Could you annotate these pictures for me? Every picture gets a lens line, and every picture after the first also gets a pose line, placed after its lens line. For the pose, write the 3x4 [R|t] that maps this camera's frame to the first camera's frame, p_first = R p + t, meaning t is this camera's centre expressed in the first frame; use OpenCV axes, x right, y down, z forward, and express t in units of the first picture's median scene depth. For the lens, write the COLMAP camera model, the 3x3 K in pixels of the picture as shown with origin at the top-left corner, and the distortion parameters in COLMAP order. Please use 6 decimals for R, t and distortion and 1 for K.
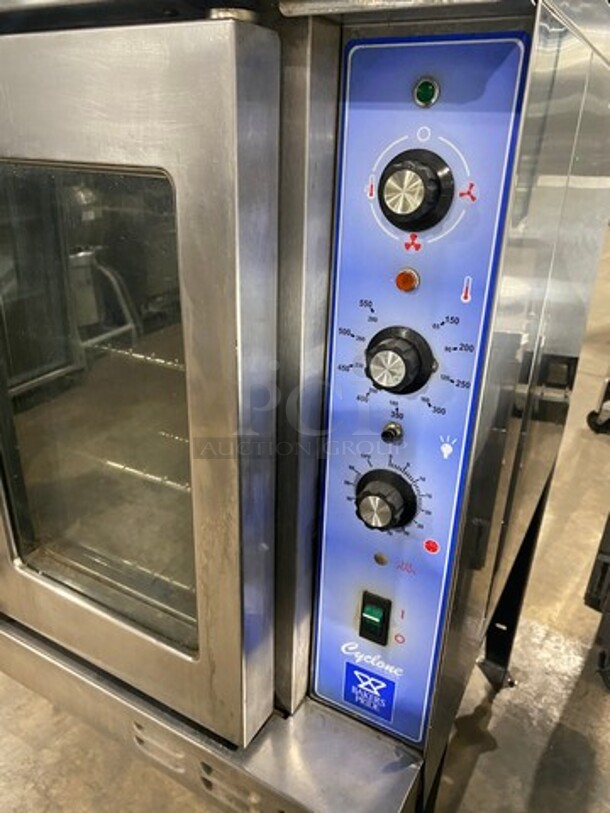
lens RADIAL K [[620.1, 0, 303.0], [0, 620.1, 405.7], [0, 0, 1]] dist [0.002942, 0.001276]
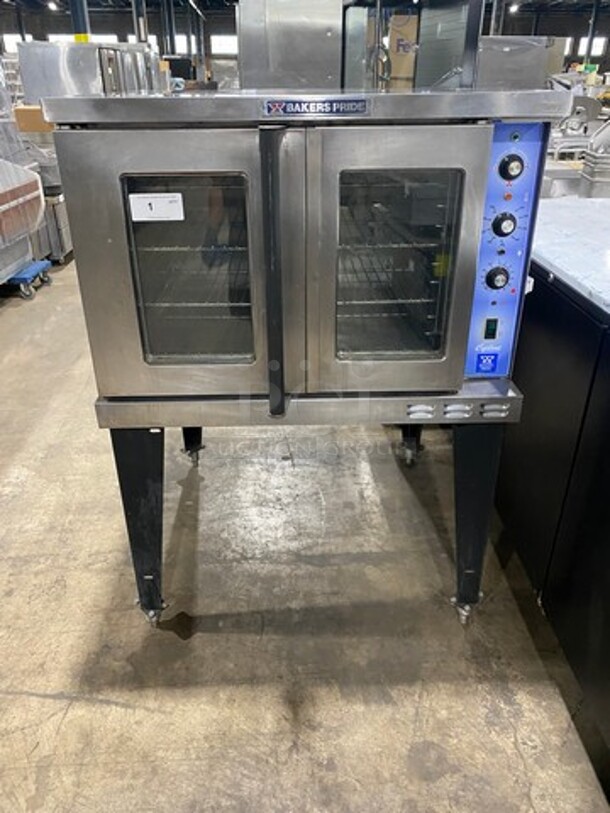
lens RADIAL K [[620.1, 0, 307.7], [0, 620.1, 406.4], [0, 0, 1]] dist [0.002942, 0.001276]
pose [[0.857912, -0.254713, 0.446214, -1.870100], [0.228402, 0.967003, 0.112861, 0.185256], [-0.460238, 0.005091, 0.887781, -1.027483]]
